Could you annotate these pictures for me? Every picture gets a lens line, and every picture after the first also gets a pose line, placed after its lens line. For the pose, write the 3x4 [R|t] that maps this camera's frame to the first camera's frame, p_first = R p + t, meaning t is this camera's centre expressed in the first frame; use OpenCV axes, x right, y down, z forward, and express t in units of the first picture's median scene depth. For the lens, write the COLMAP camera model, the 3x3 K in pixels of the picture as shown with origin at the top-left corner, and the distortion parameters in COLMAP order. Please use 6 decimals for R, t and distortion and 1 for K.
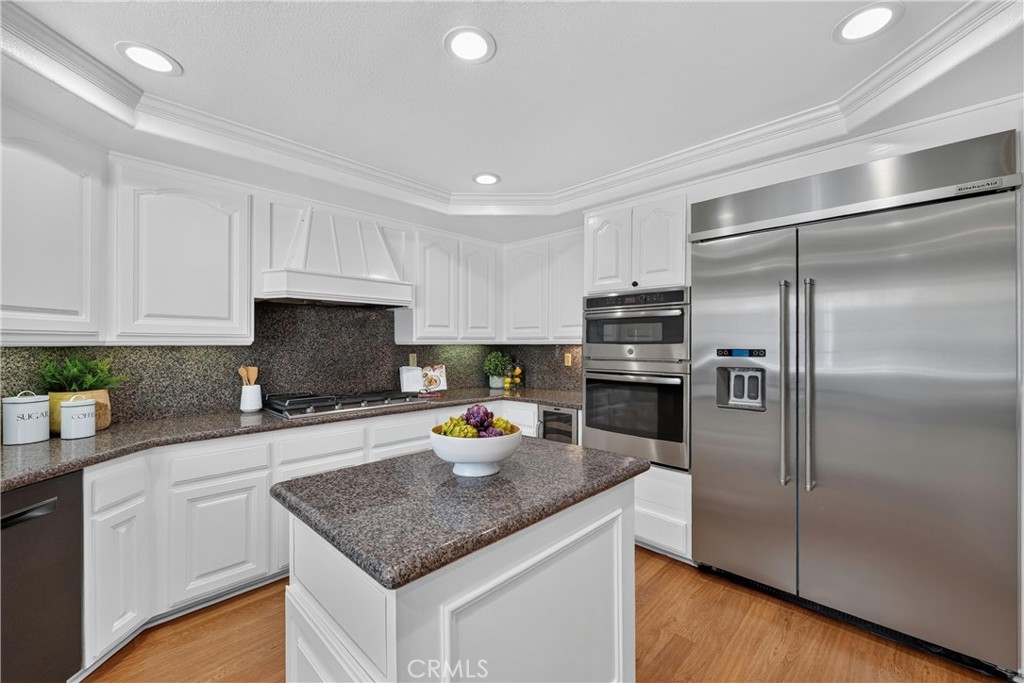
lens RADIAL K [[416.3, 0, 532.7], [0, 416.3, 342.3], [0, 0, 1]] dist [0.001010, 0.000381]
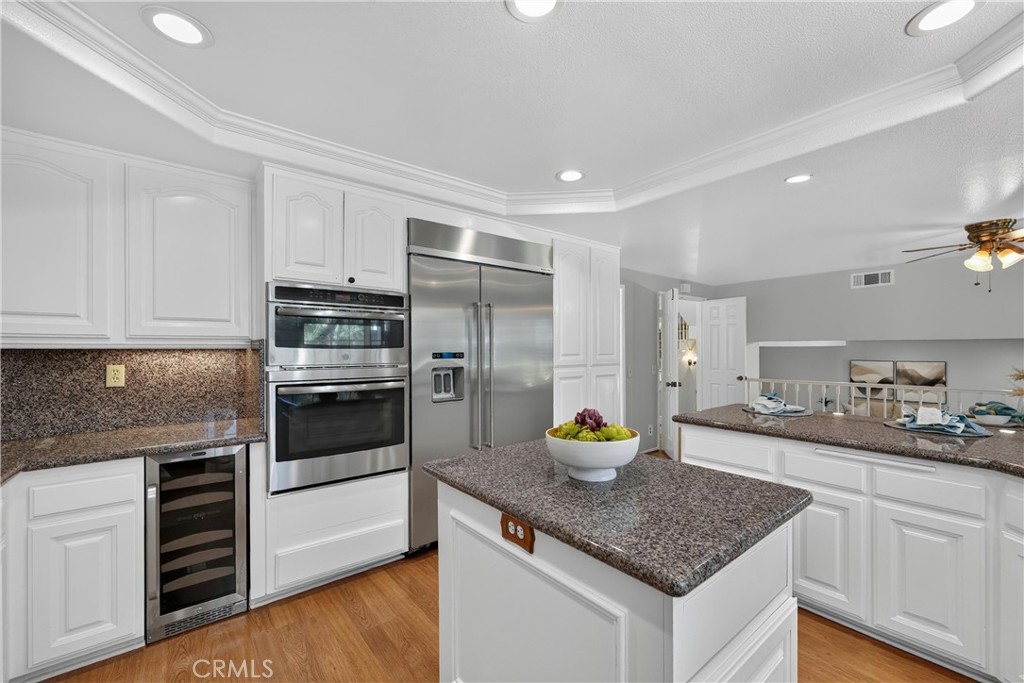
lens RADIAL K [[416.3, 0, 514.3], [0, 416.3, 347.0], [0, 0, 1]] dist [0.001010, 0.000381]
pose [[0.140387, 0.006802, 0.990073, -0.667820], [-0.002736, 0.999975, -0.006482, 0.007388], [-0.990093, -0.001799, 0.140402, 0.613486]]
